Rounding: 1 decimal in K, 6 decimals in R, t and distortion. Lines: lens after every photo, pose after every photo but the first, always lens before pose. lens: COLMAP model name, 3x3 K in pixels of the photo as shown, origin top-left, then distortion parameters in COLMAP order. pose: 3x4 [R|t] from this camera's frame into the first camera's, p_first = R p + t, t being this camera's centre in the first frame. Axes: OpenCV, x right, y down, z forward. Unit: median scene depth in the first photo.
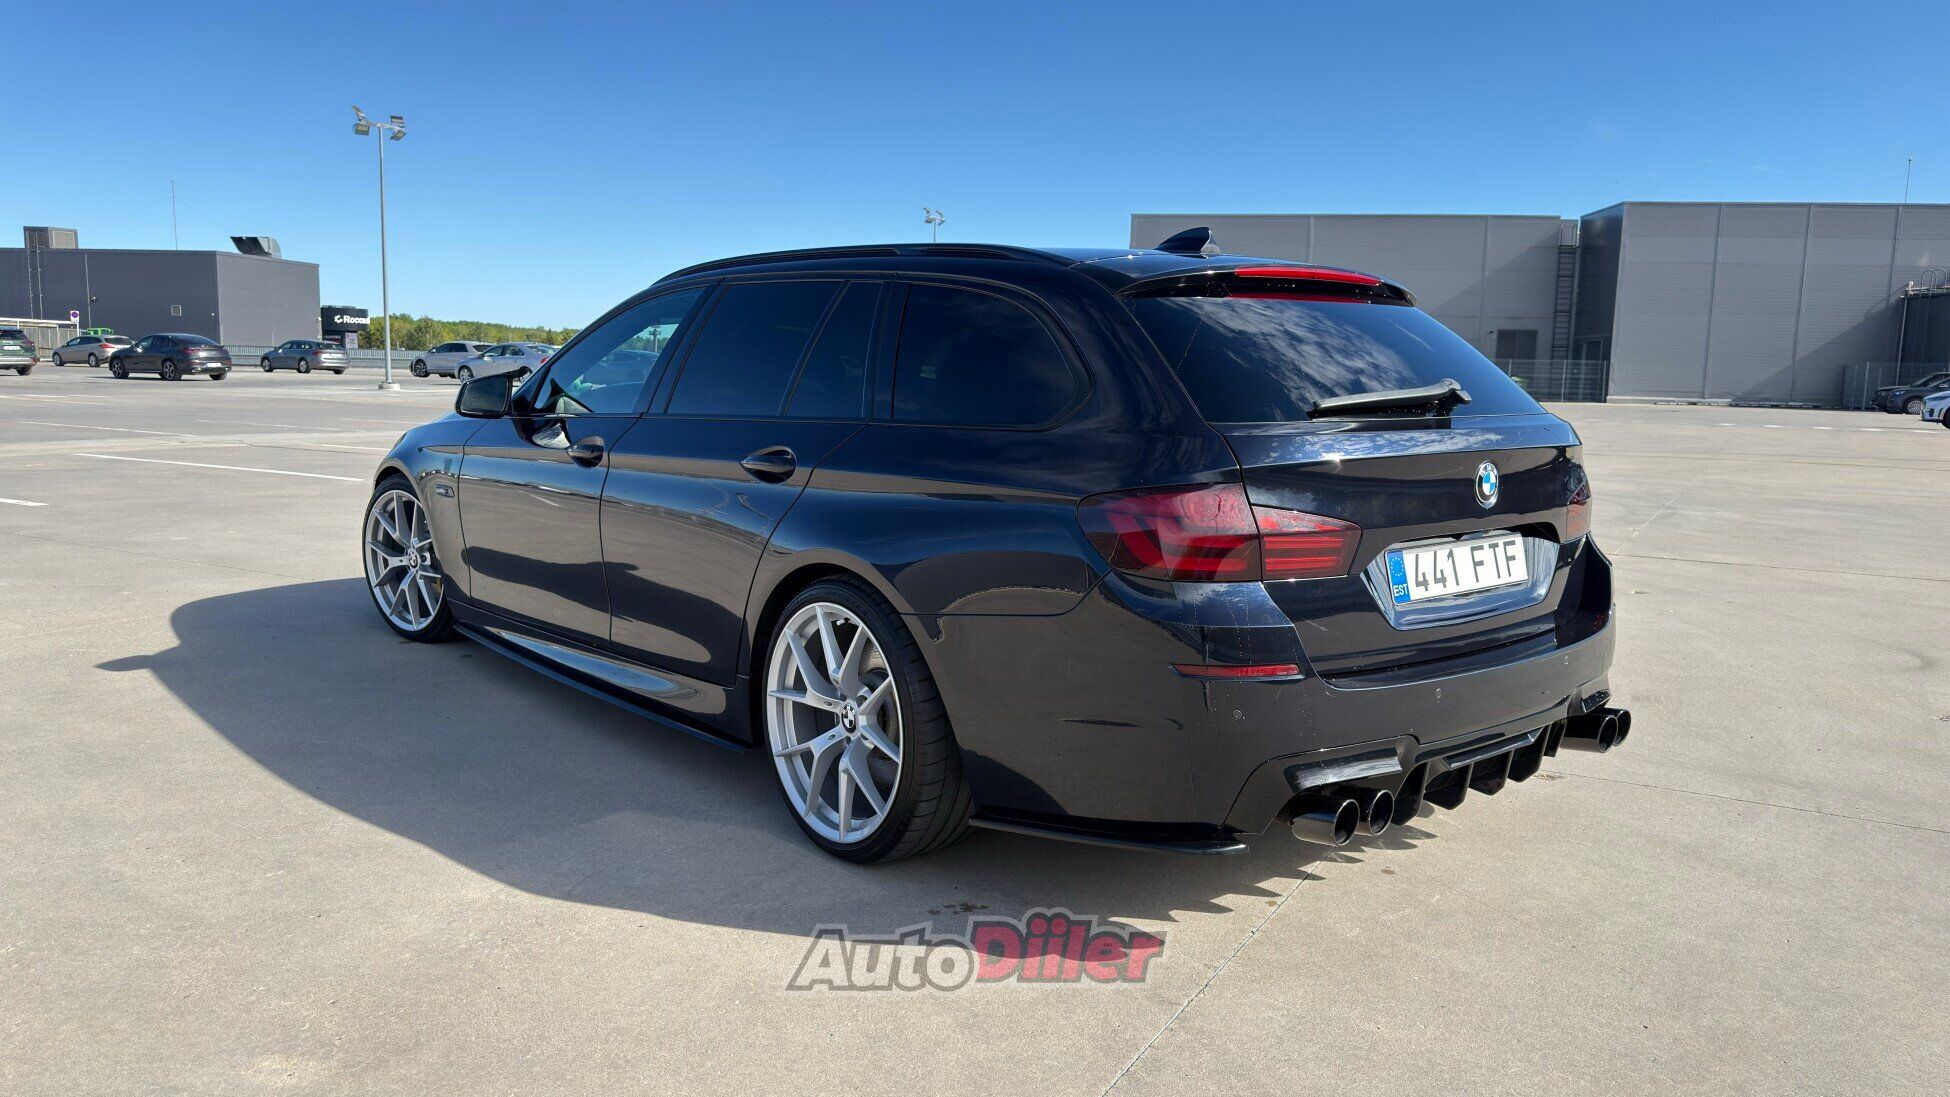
lens RADIAL K [[1382.4, 0, 975.0], [0, 1382.4, 548.5], [0, 0, 1]] dist [0.005882, 0.003190]
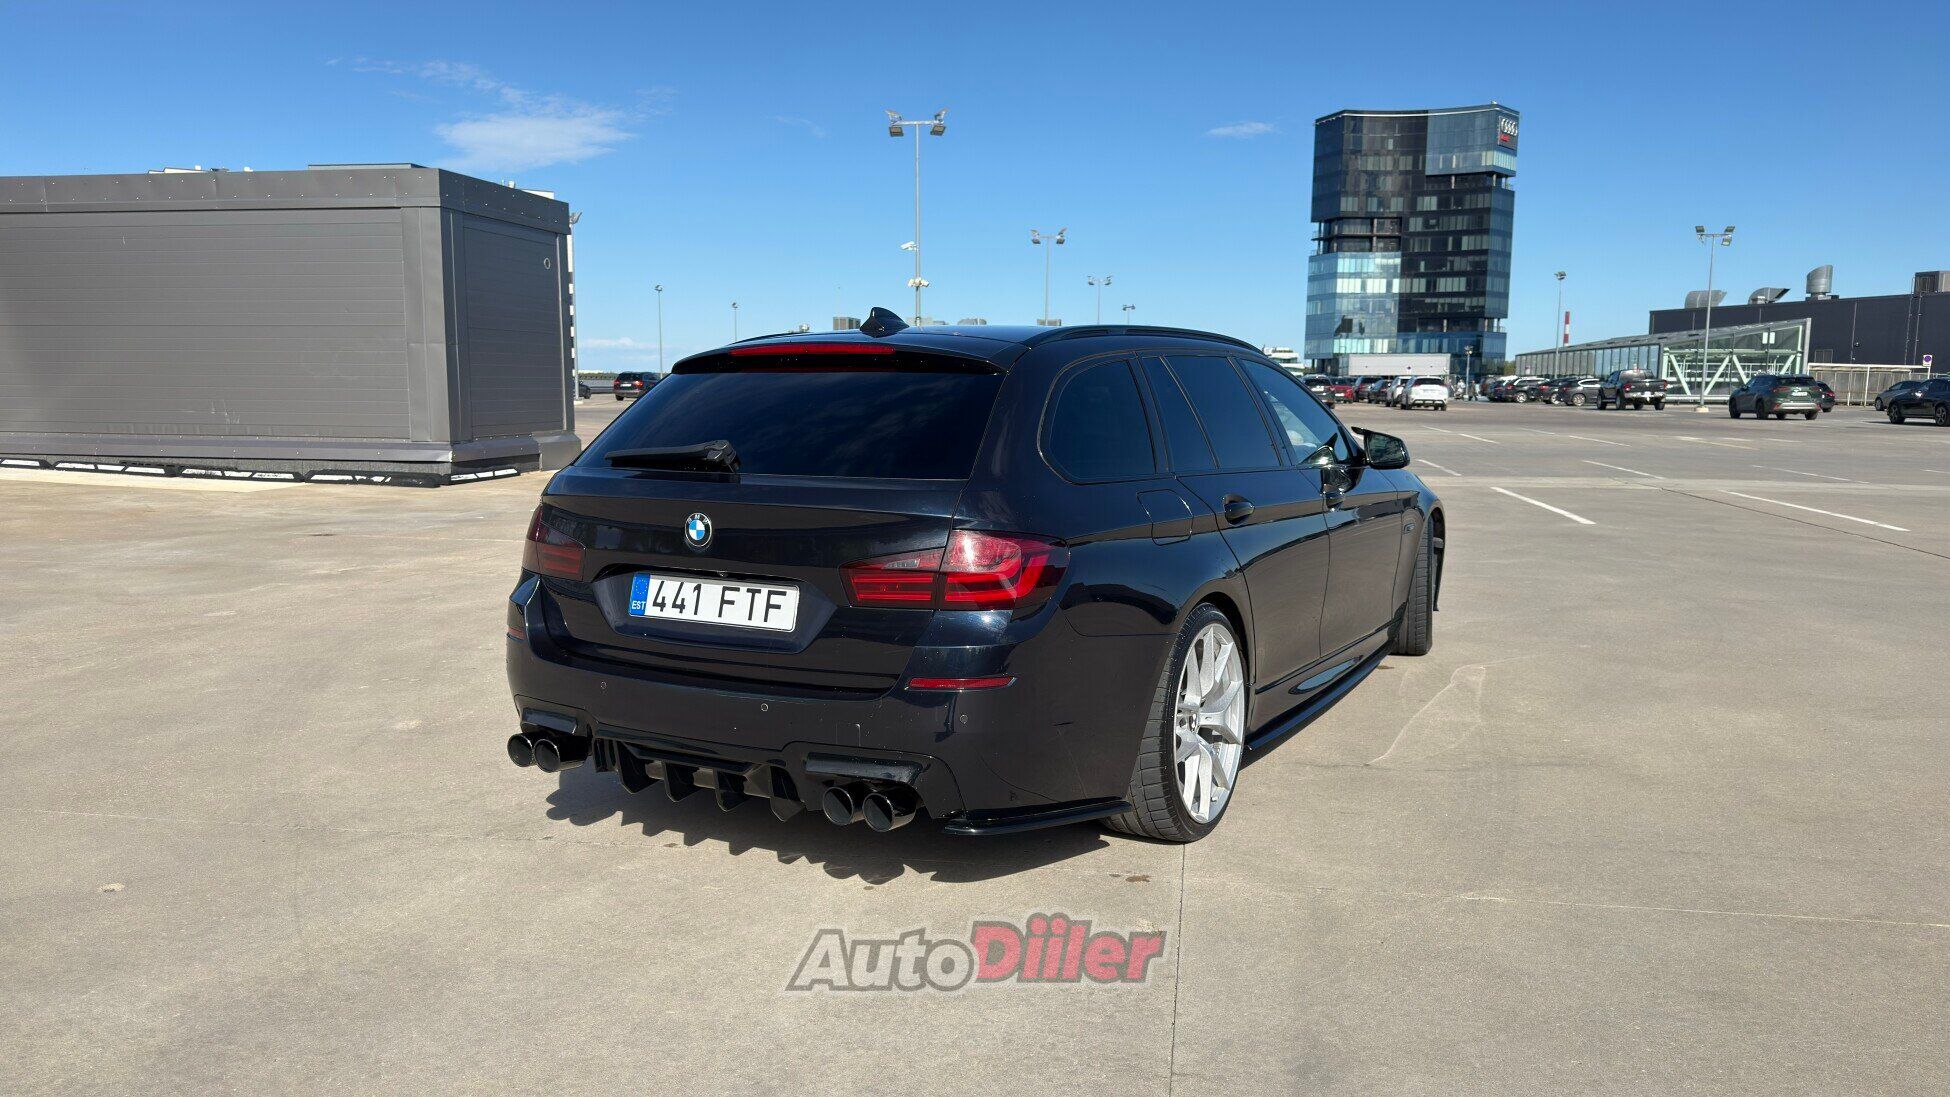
lens RADIAL K [[1382.4, 0, 975.0], [0, 1382.4, 548.5], [0, 0, 1]] dist [0.005882, 0.003190]
pose [[0.372110, 0.095827, -0.923229, 1.445022], [-0.124721, 0.990798, 0.052571, -0.114785], [0.919771, 0.095584, 0.380638, 0.731984]]
